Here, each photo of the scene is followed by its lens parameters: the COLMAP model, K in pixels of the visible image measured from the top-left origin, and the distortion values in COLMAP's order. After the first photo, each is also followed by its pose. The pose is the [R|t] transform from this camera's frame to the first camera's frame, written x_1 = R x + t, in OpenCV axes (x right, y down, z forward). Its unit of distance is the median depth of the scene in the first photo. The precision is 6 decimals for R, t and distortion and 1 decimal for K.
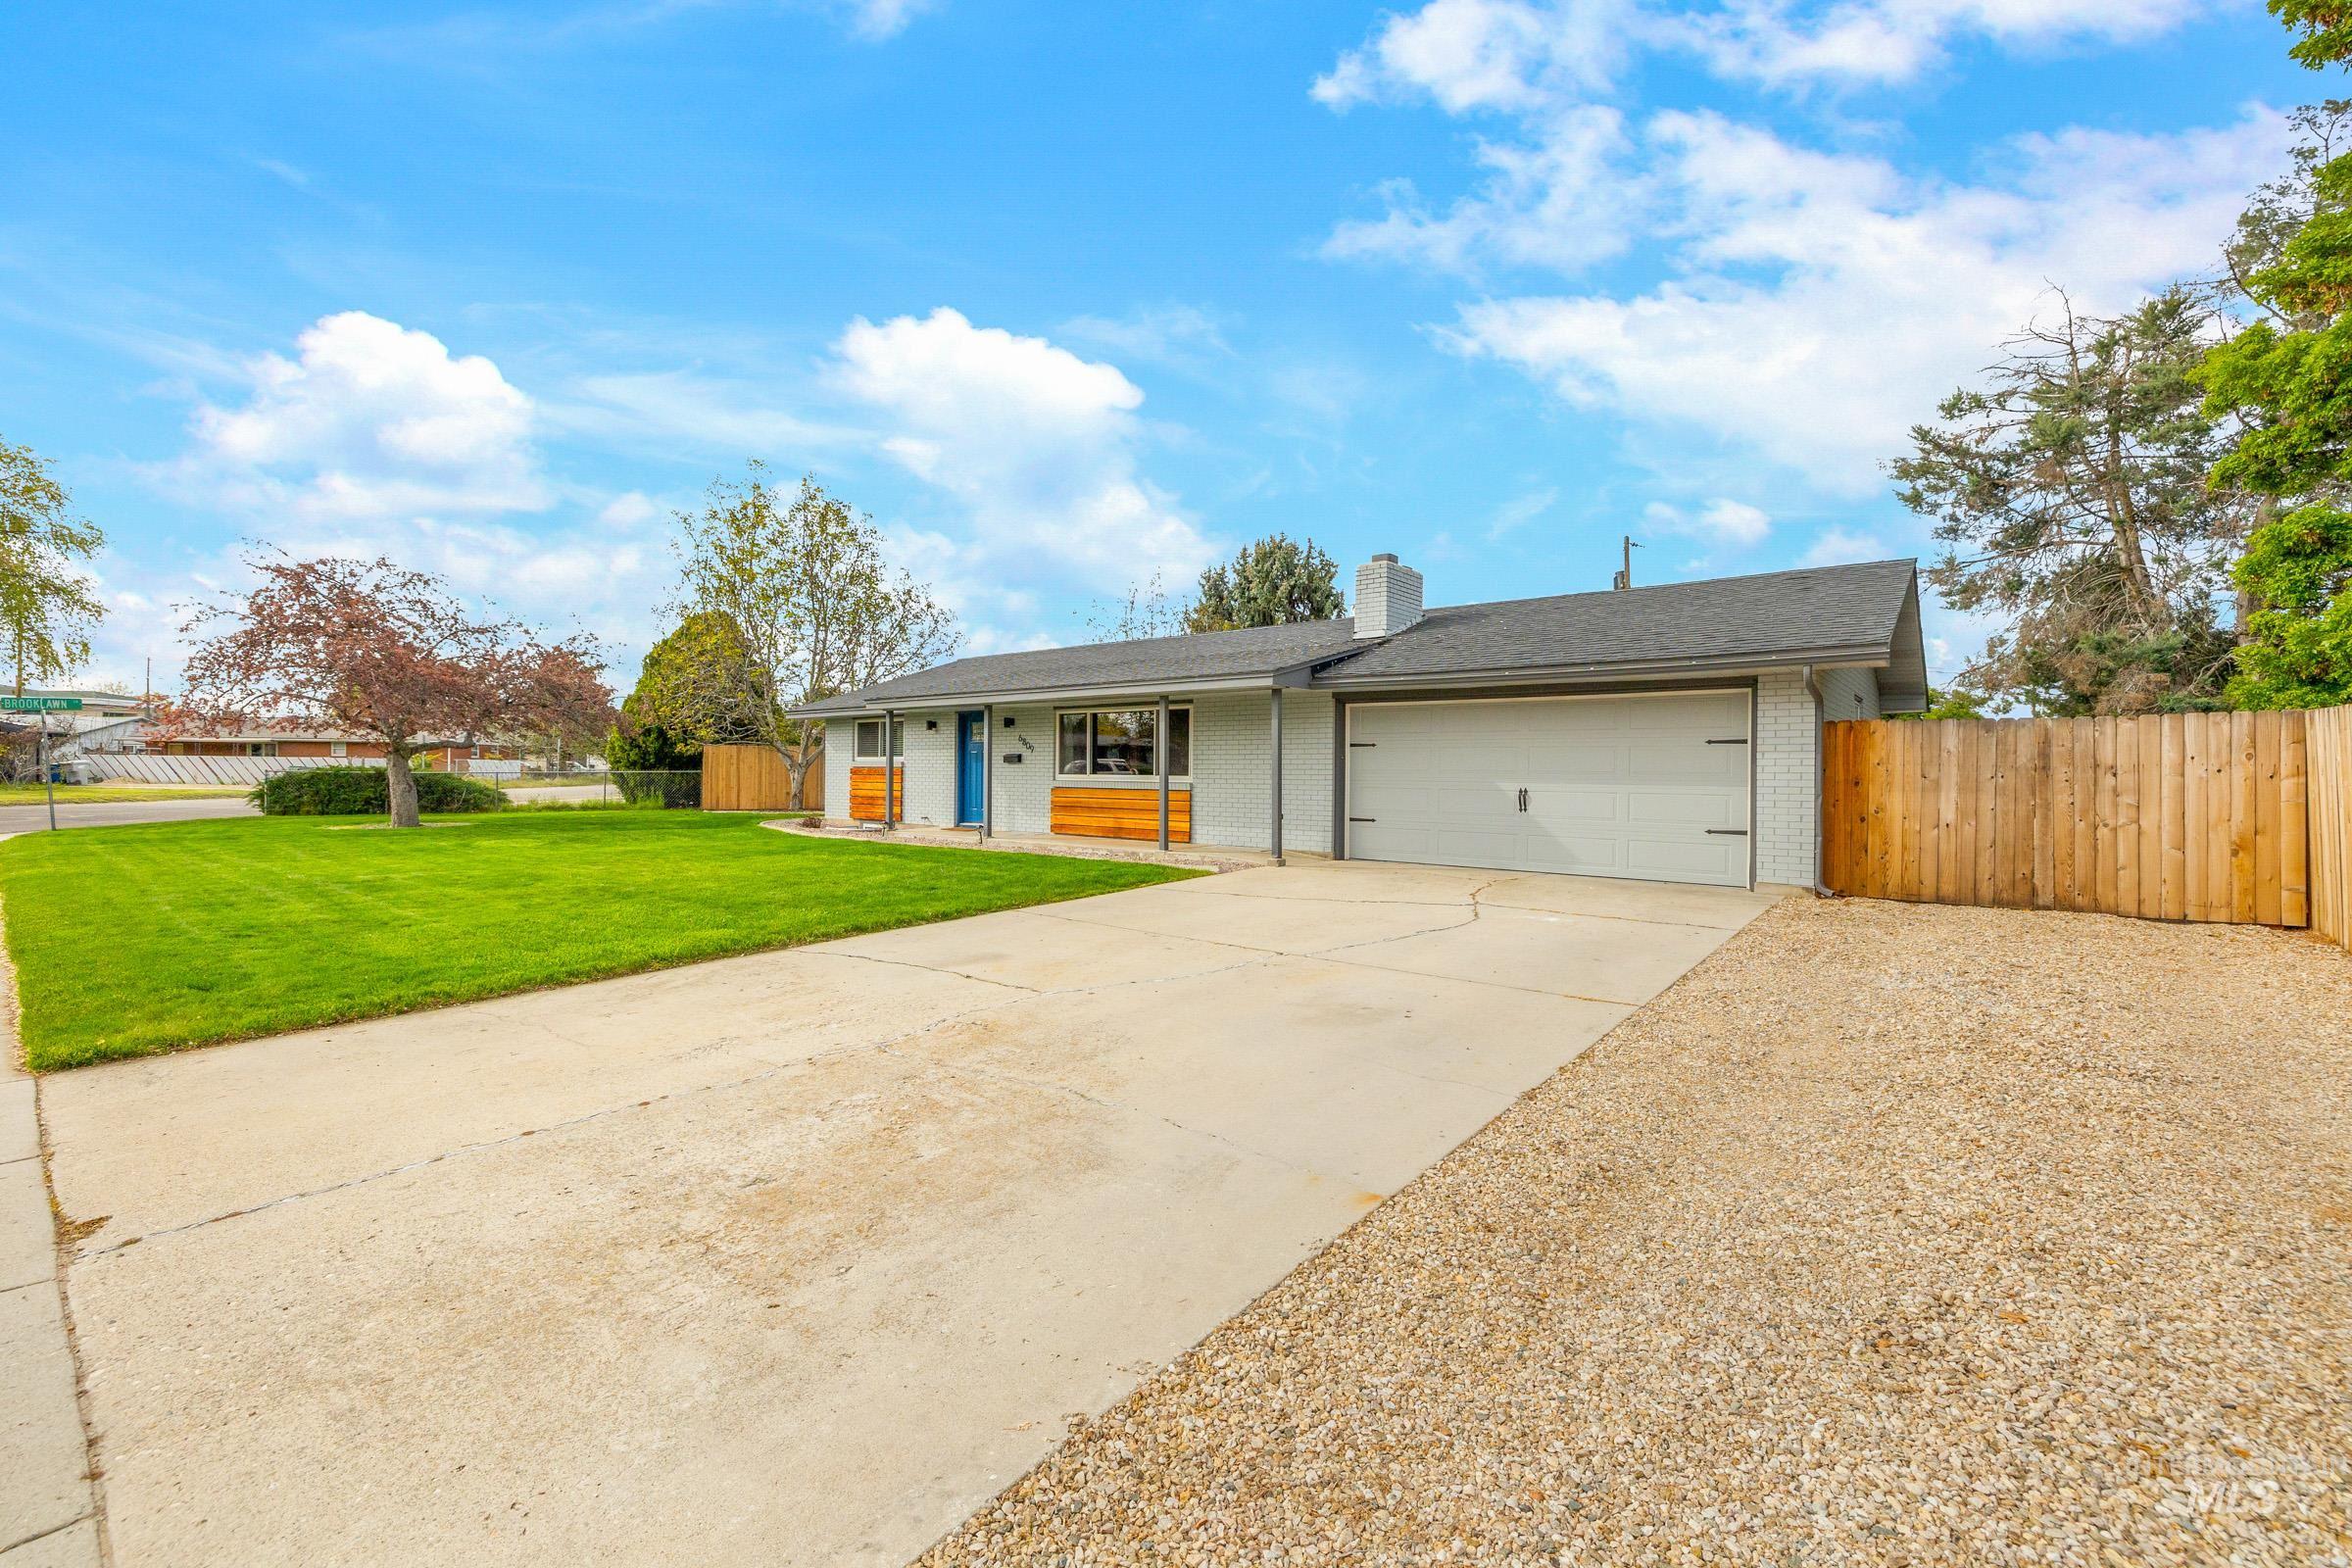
lens RADIAL K [[999.5, 0, 1178.1], [0, 999.5, 773.9], [0, 0, 1]] dist [0.000618, 0.000195]
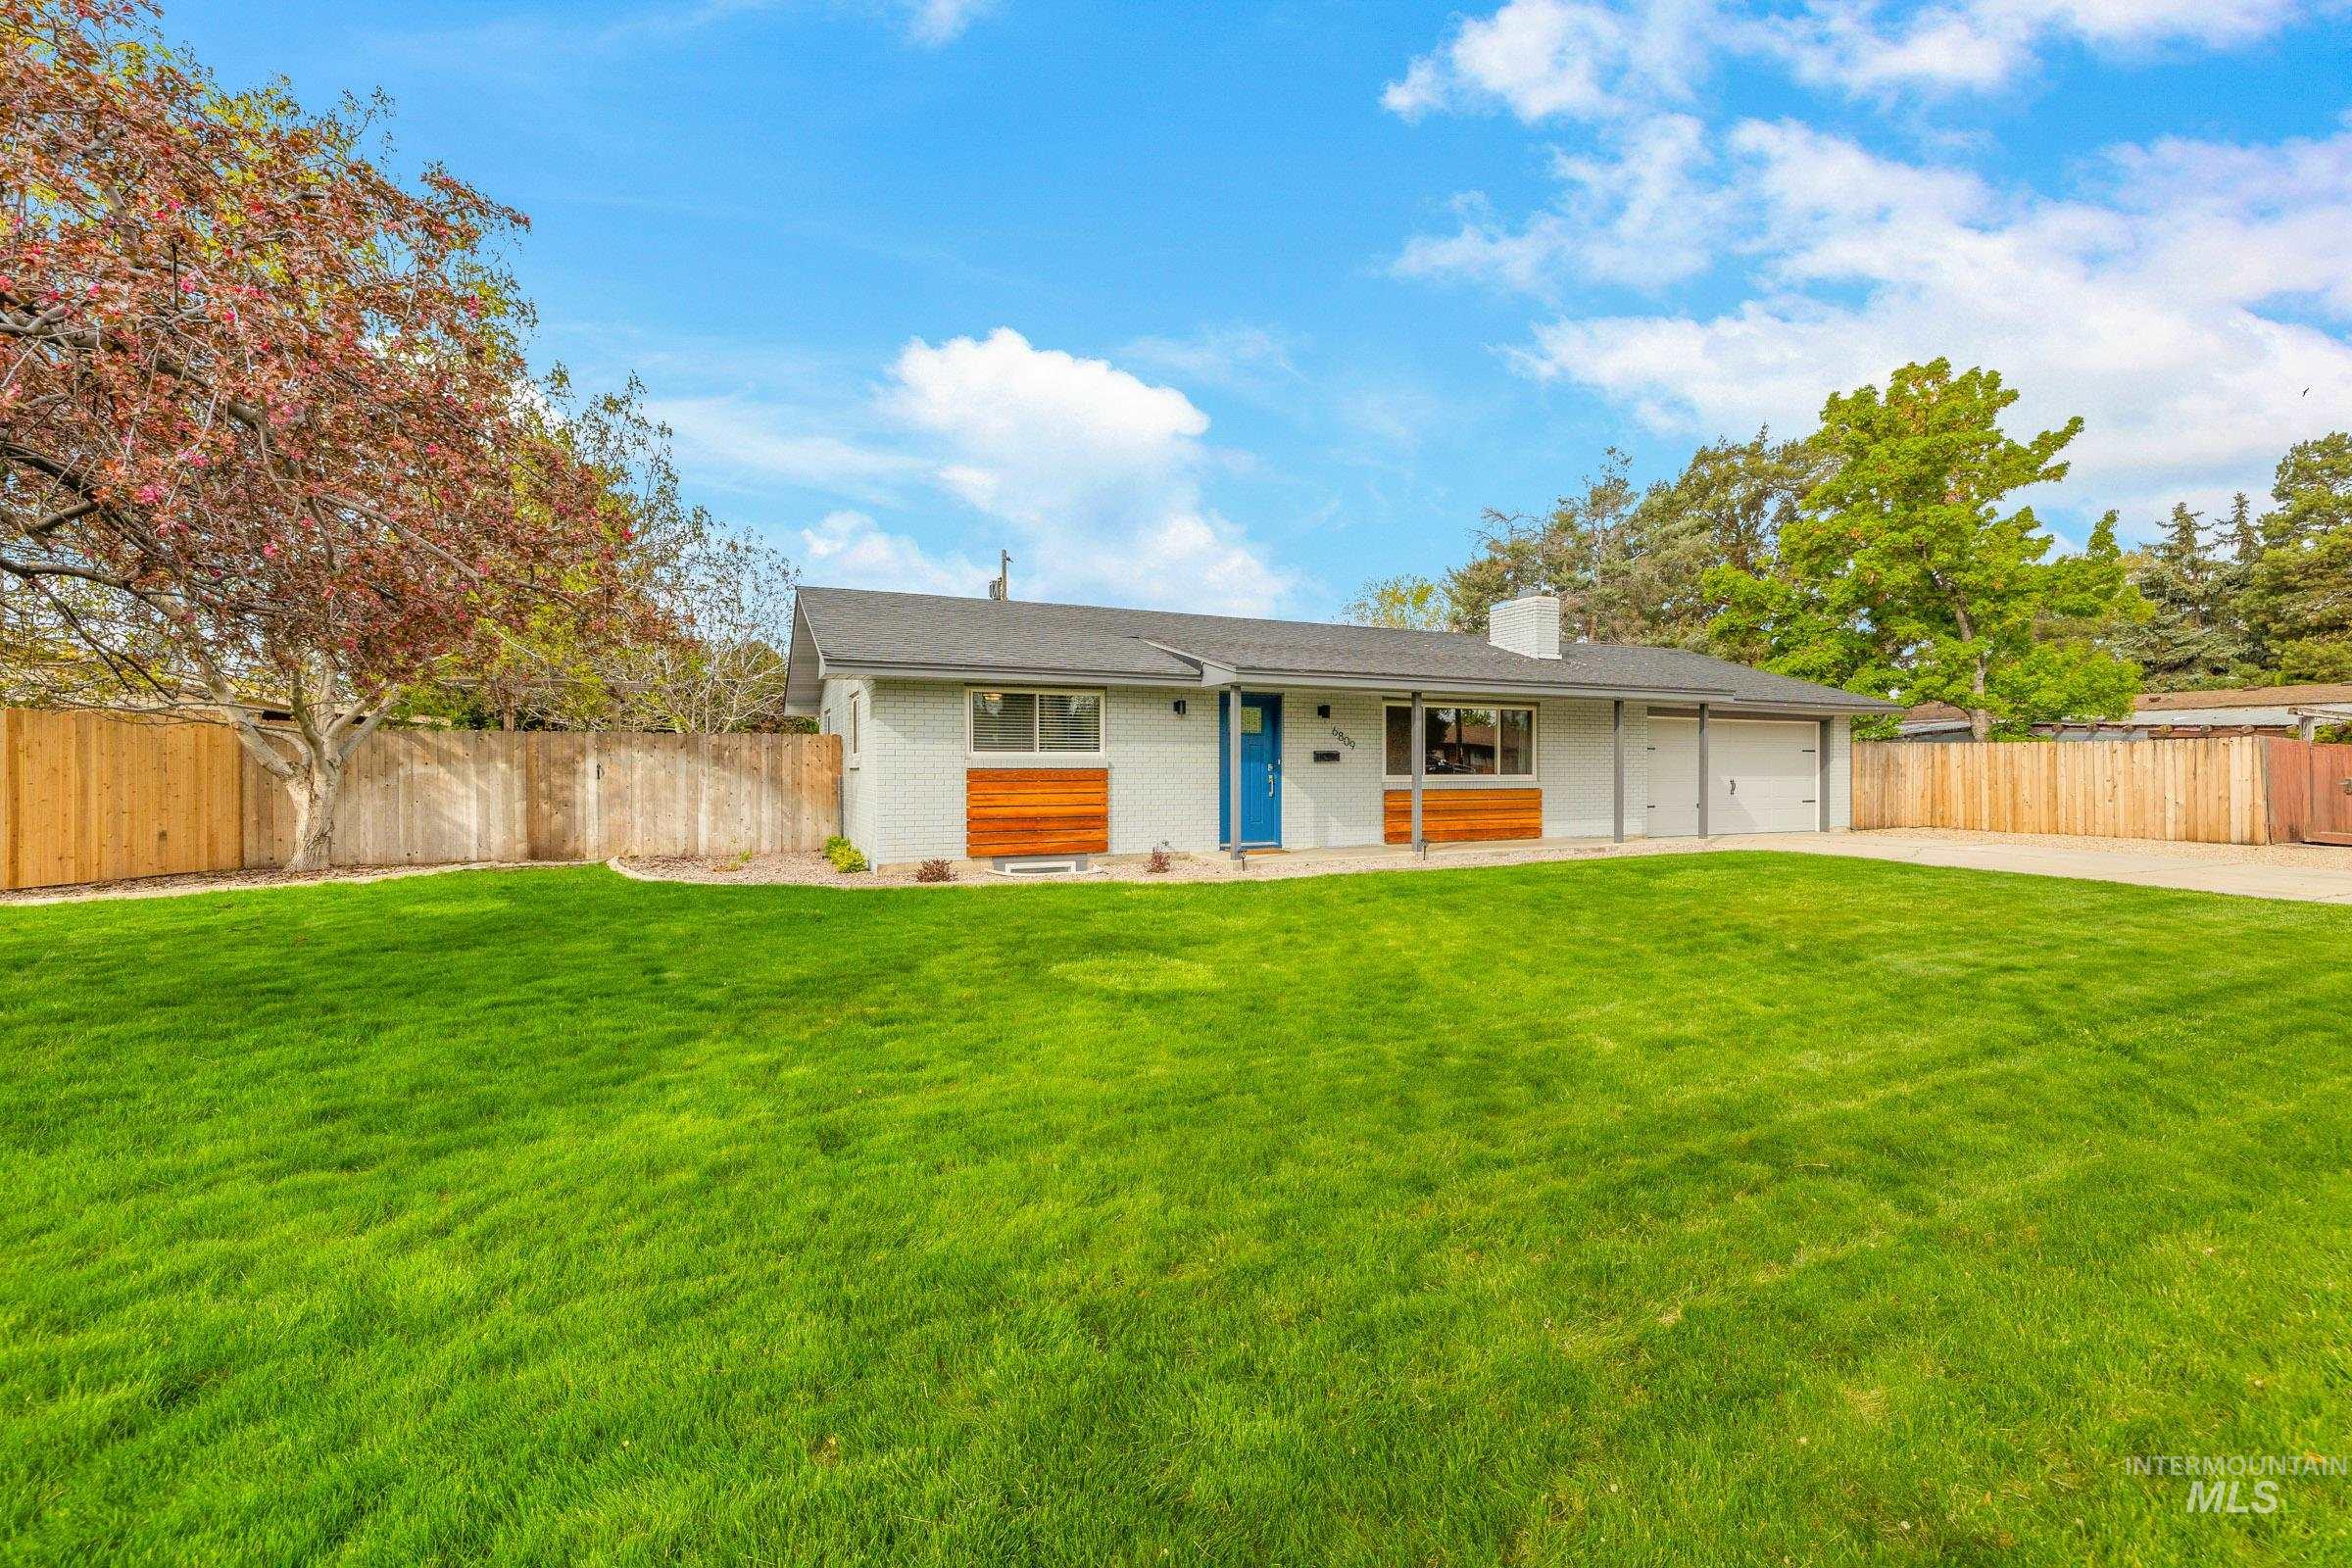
lens RADIAL K [[987.5, 0, 1181.8], [0, 987.5, 773.0], [0, 0, 1]] dist [-0.002048, 0.000417]
pose [[0.431257, -0.013459, 0.902129, -1.073794], [0.005516, 0.999909, 0.012281, -0.014371], [-0.902212, -0.000319, 0.431293, 0.876103]]
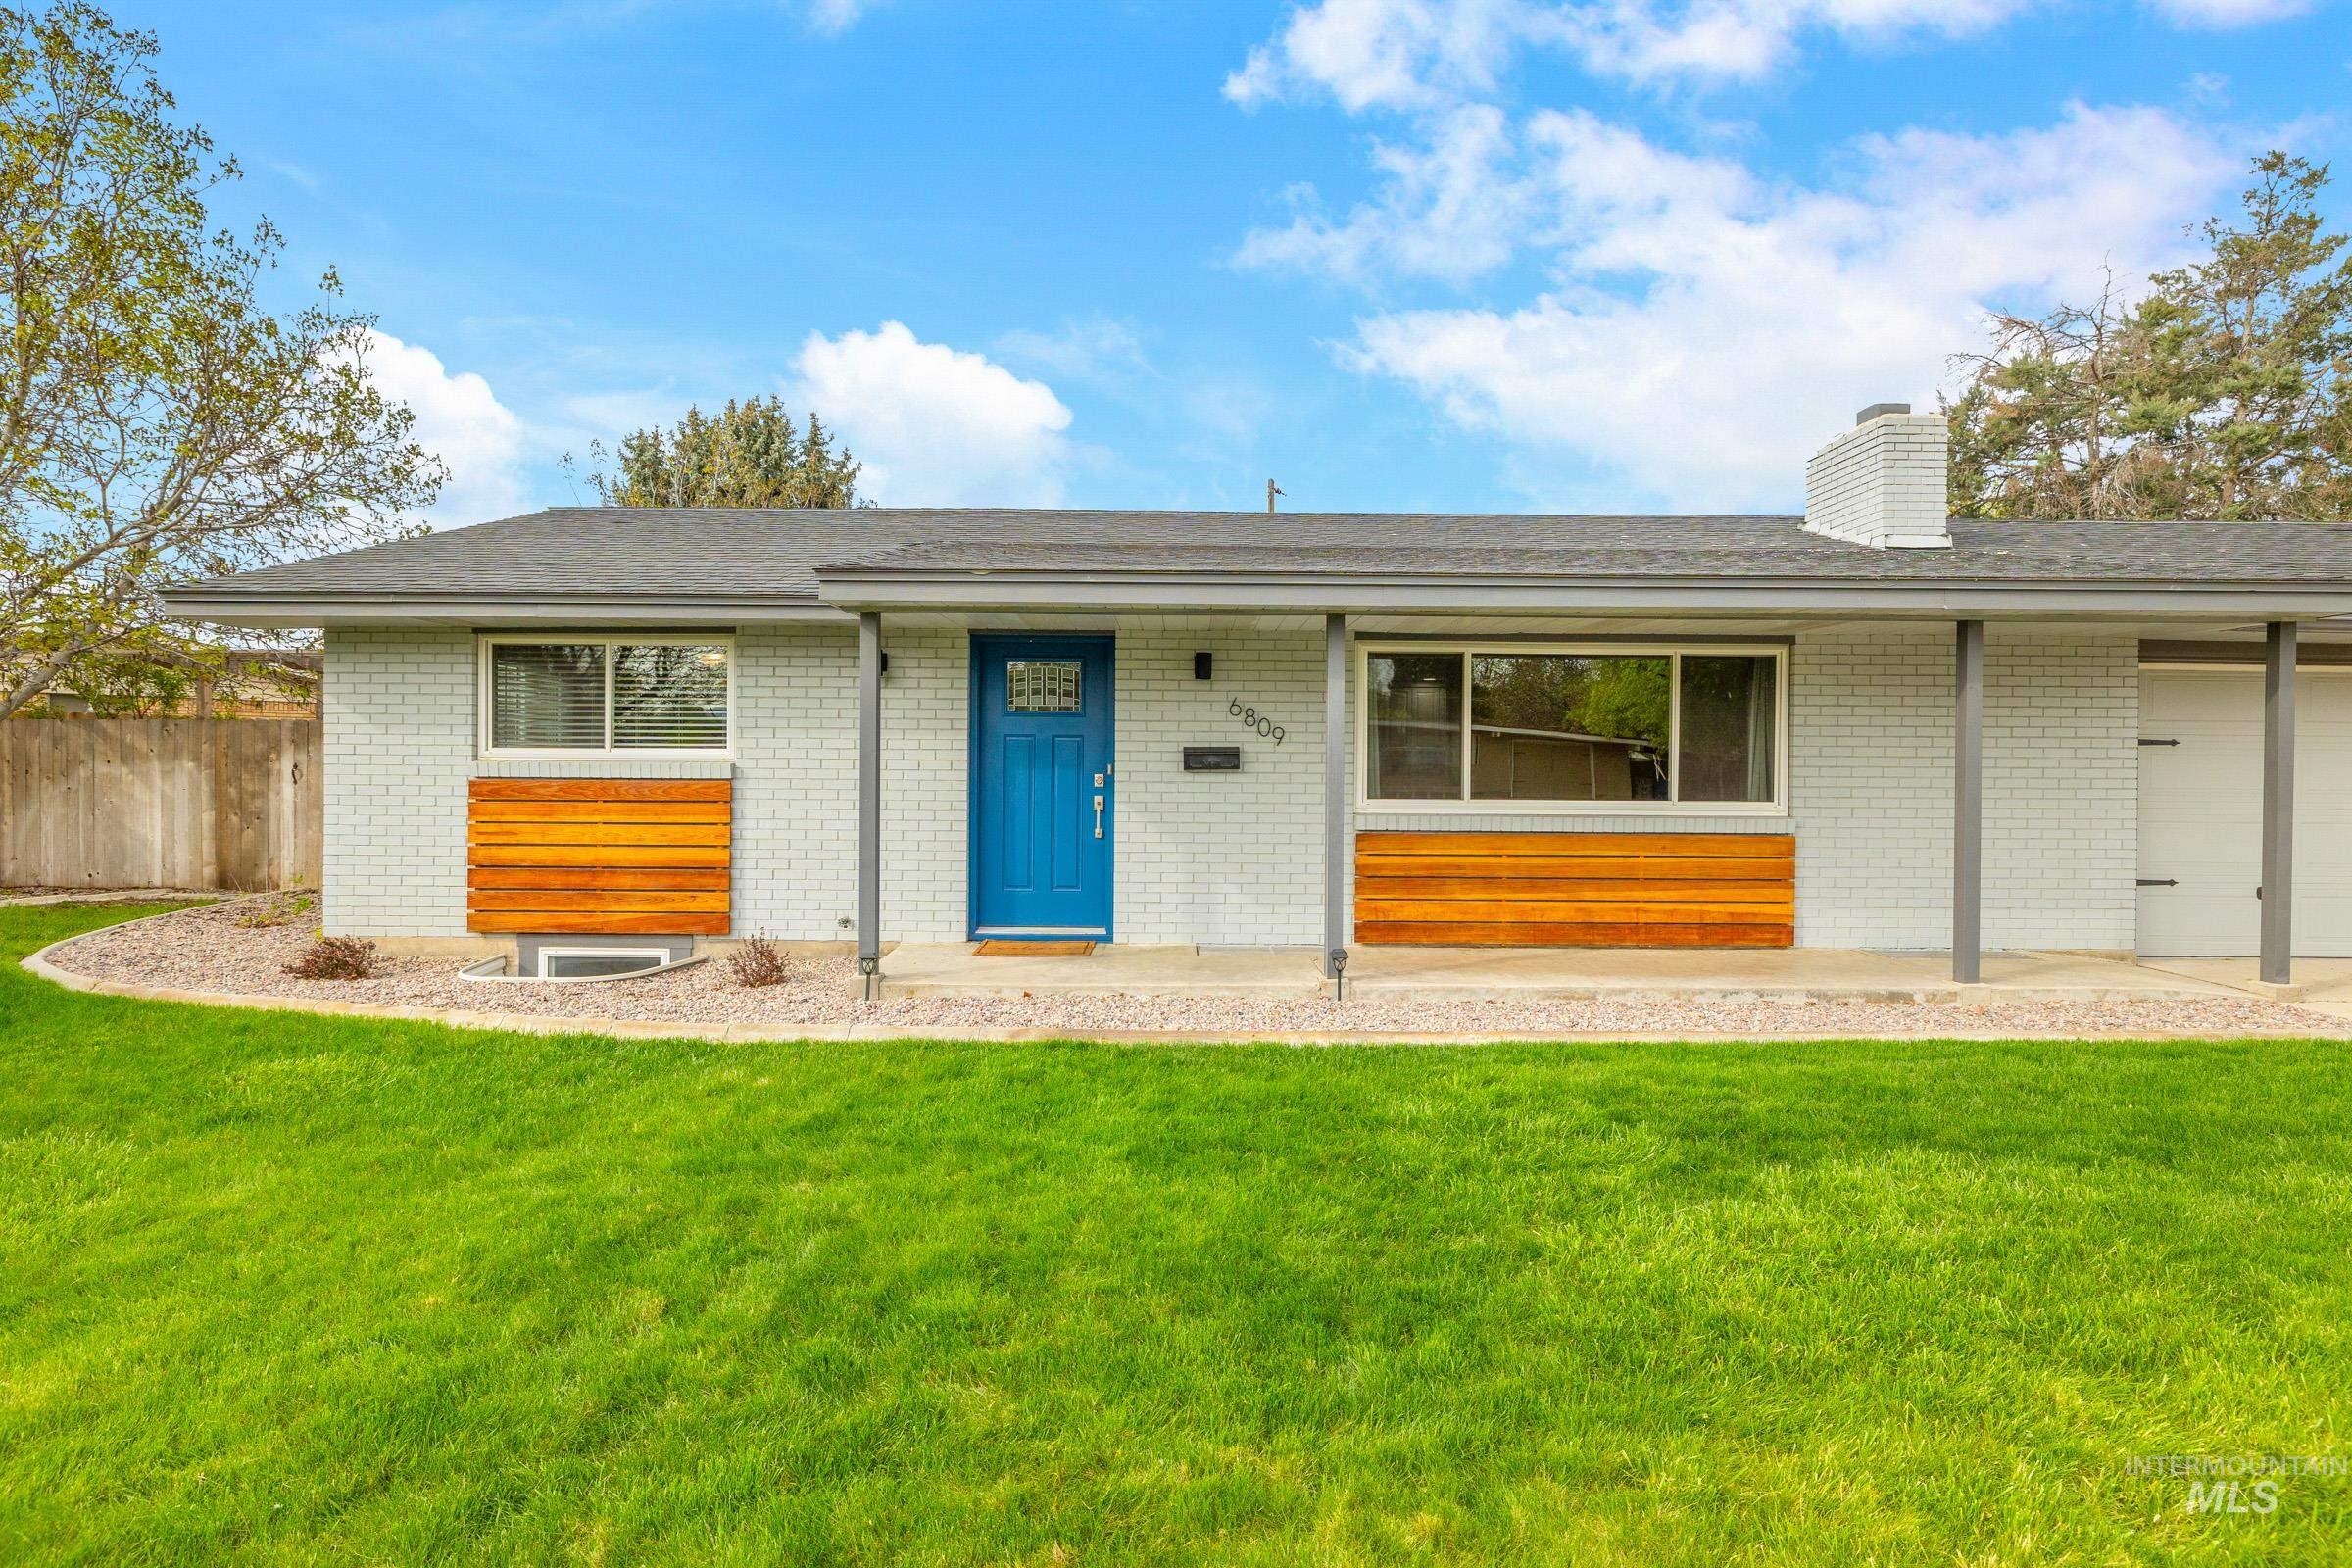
lens RADIAL K [[1154.0, 0, 1187.1], [0, 1154.0, 772.6], [0, 0, 1]] dist [-0.005081, -0.000403]
pose [[0.766137, -0.007933, 0.642629, -0.531200], [-0.000016, 0.999924, 0.012364, -0.017855], [-0.642678, -0.009483, 0.766078, 0.760434]]
